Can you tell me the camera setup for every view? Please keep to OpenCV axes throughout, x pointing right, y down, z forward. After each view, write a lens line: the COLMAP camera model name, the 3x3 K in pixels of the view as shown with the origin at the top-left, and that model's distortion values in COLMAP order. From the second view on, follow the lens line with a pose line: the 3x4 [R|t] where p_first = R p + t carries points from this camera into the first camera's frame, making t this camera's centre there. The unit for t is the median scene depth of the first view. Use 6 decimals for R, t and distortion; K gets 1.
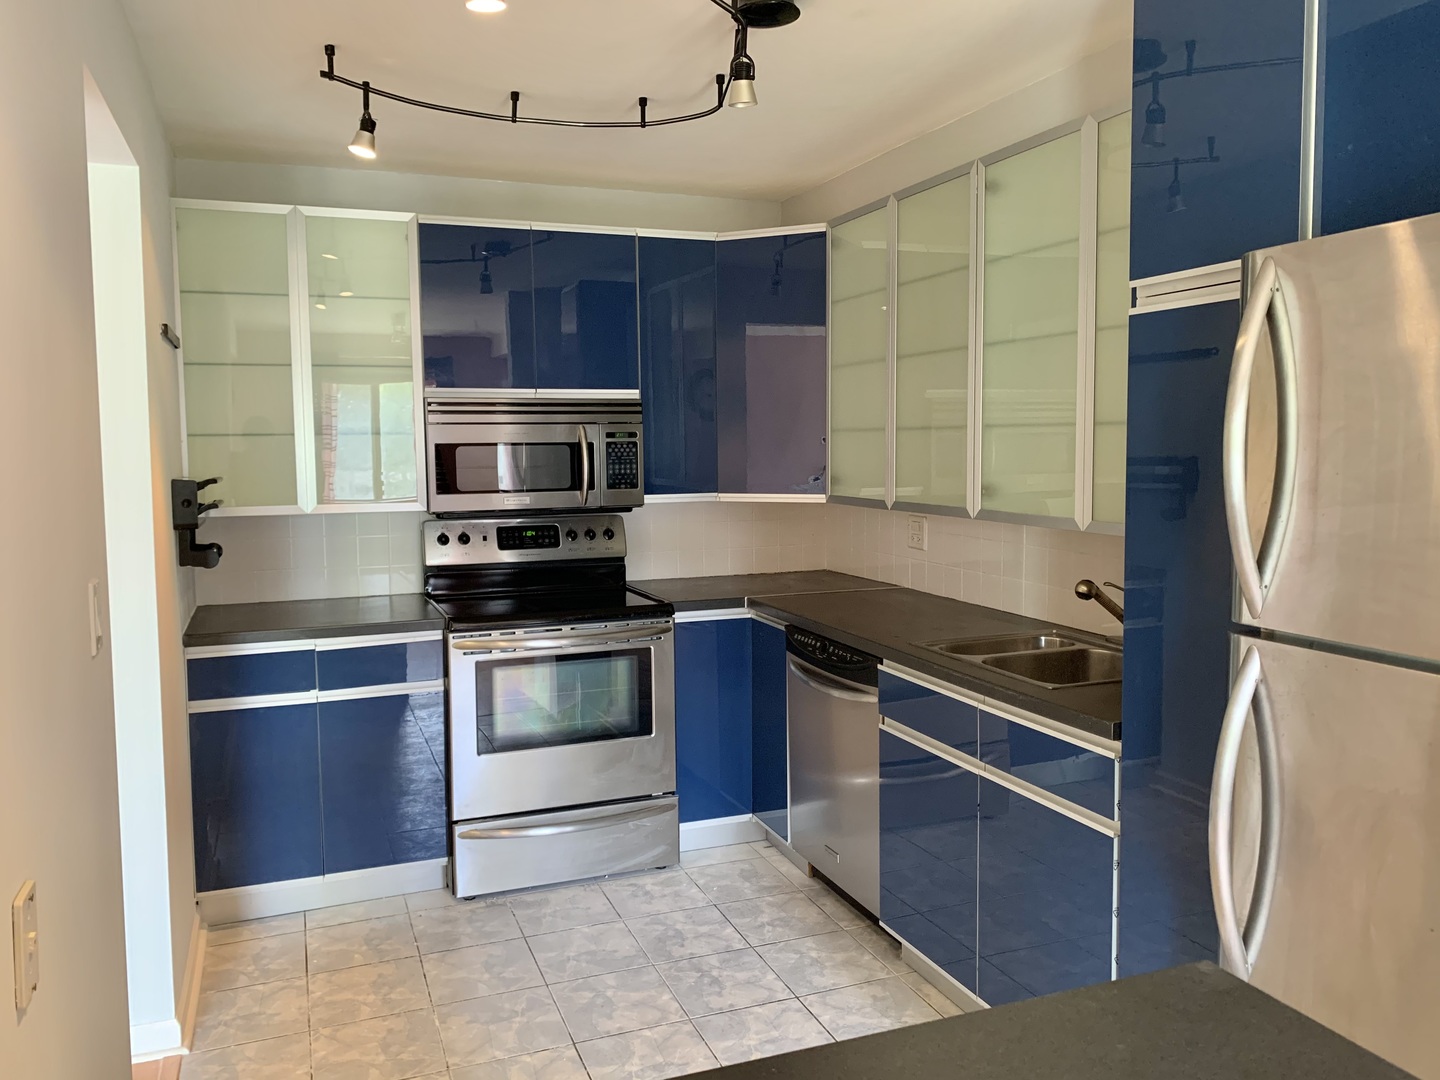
lens RADIAL K [[1119.6, 0, 724.5], [0, 1119.6, 530.6], [0, 0, 1]] dist [0.004522, -0.005805]
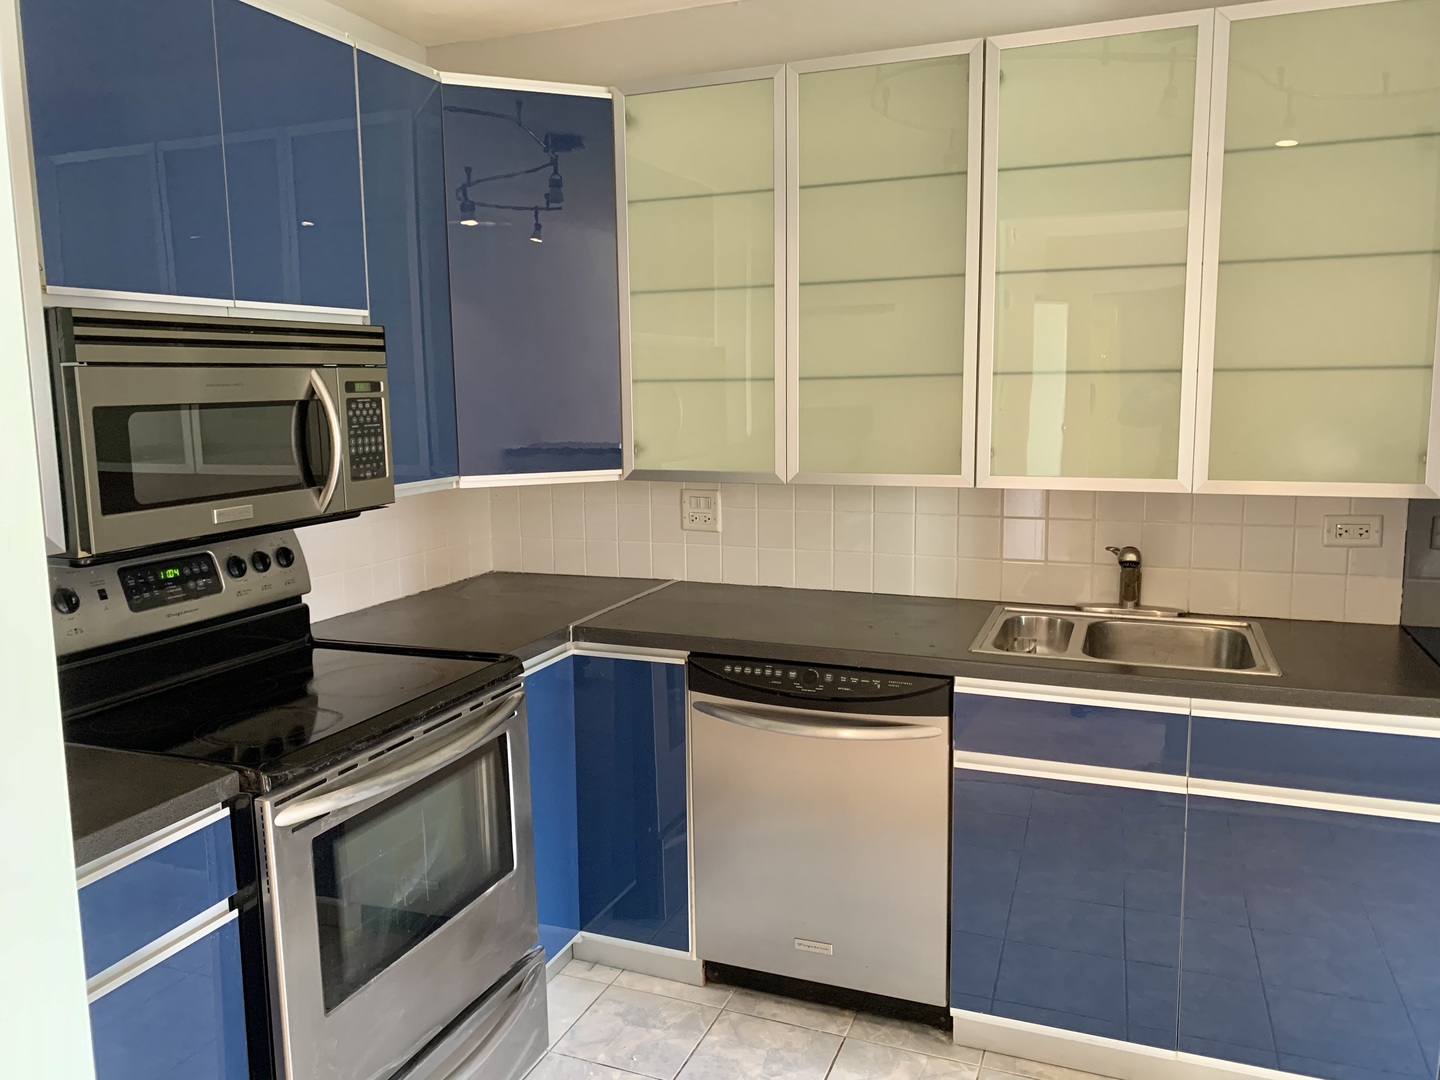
lens RADIAL K [[1119.6, 0, 713.8], [0, 1119.6, 550.9], [0, 0, 1]] dist [0.004522, -0.005805]
pose [[0.690480, -0.113835, 0.714338, -0.393322], [0.073590, 0.993470, 0.087185, -0.037710], [-0.719598, -0.007632, 0.694349, 0.460860]]
